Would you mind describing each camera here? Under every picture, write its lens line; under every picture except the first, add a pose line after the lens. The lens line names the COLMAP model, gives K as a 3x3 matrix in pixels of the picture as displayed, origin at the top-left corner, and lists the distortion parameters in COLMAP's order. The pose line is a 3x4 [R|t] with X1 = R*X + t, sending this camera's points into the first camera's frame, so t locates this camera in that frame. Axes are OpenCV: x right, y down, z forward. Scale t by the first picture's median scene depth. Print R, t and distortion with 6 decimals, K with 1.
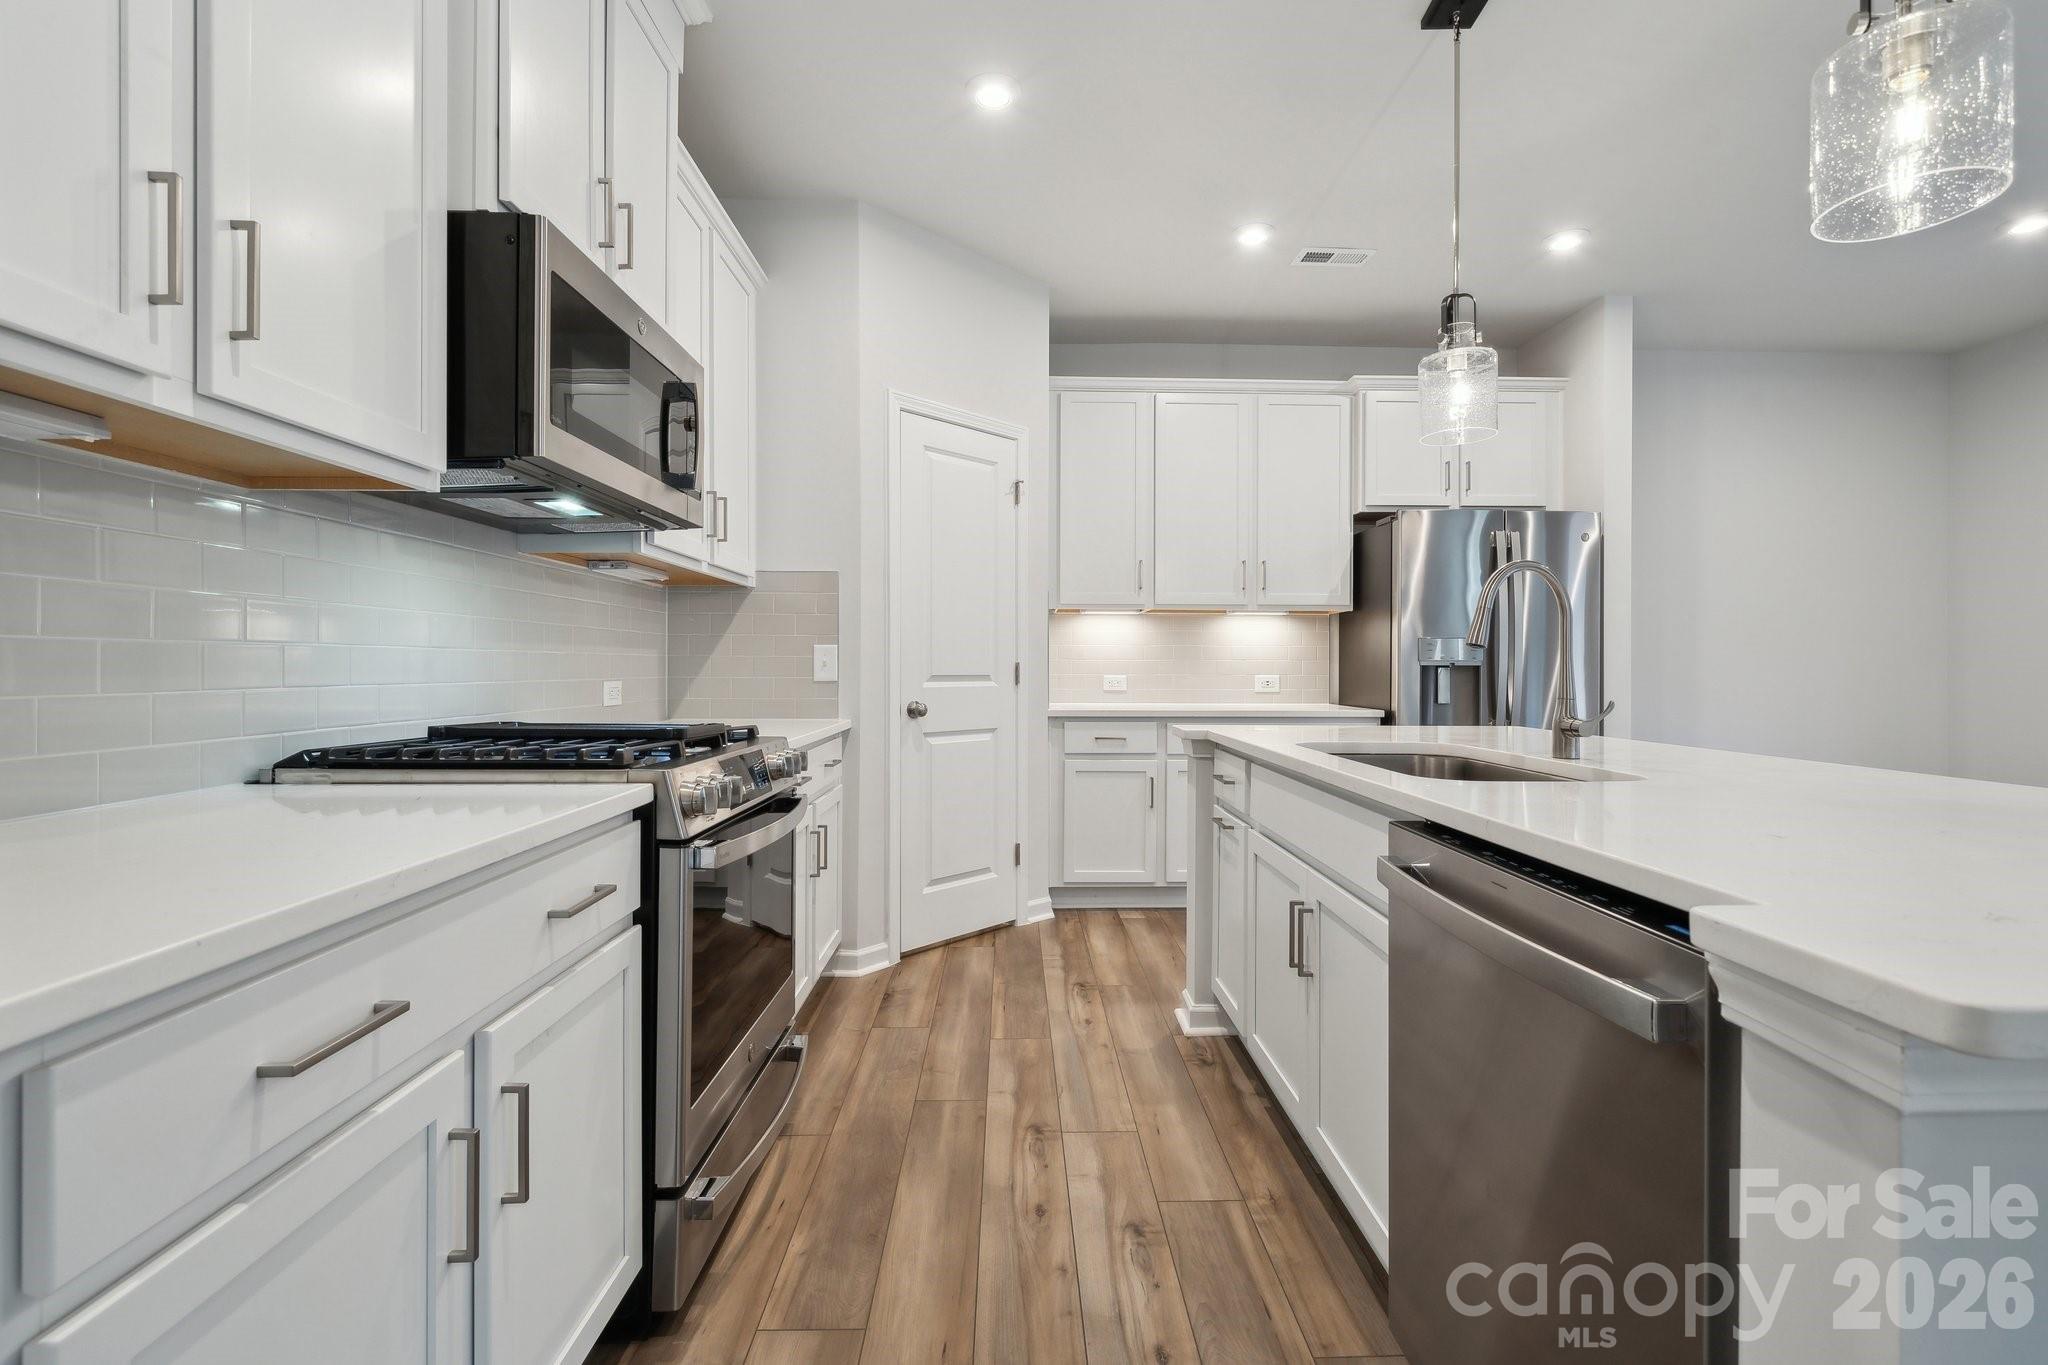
lens RADIAL K [[884.9, 0, 1036.9], [0, 884.9, 668.4], [0, 0, 1]] dist [-0.001751, -0.000175]
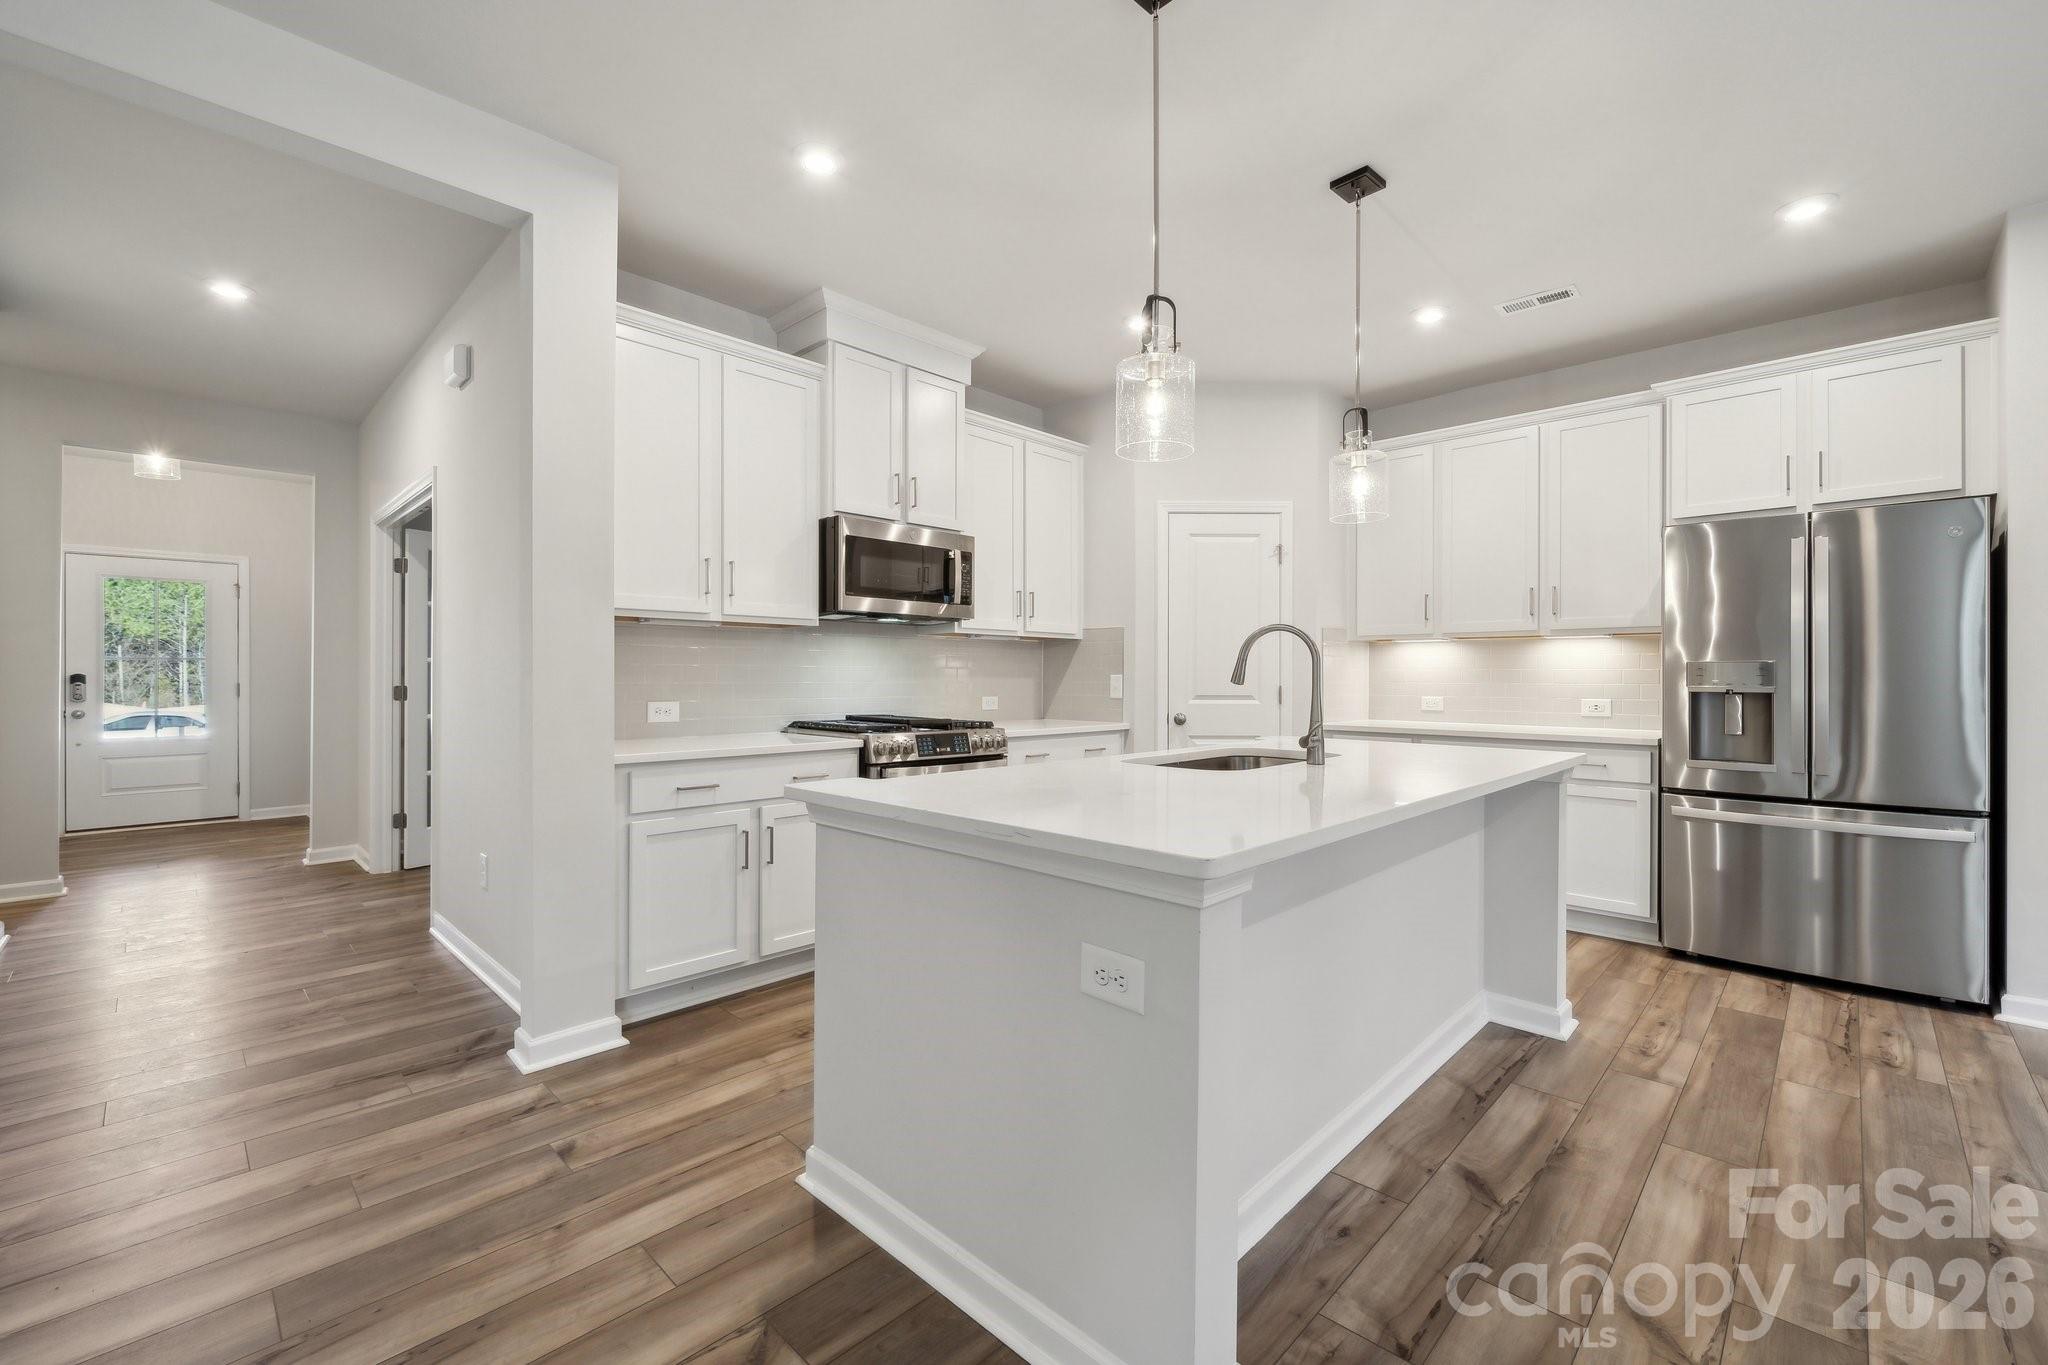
lens RADIAL K [[846.8, 0, 1032.7], [0, 846.8, 678.6], [0, 0, 1]] dist [-0.000352, -0.000242]
pose [[0.697497, -0.000589, -0.716588, 0.670317], [-0.002240, 0.999993, -0.003003, -0.014413], [0.716584, 0.003700, 0.697491, -0.130306]]
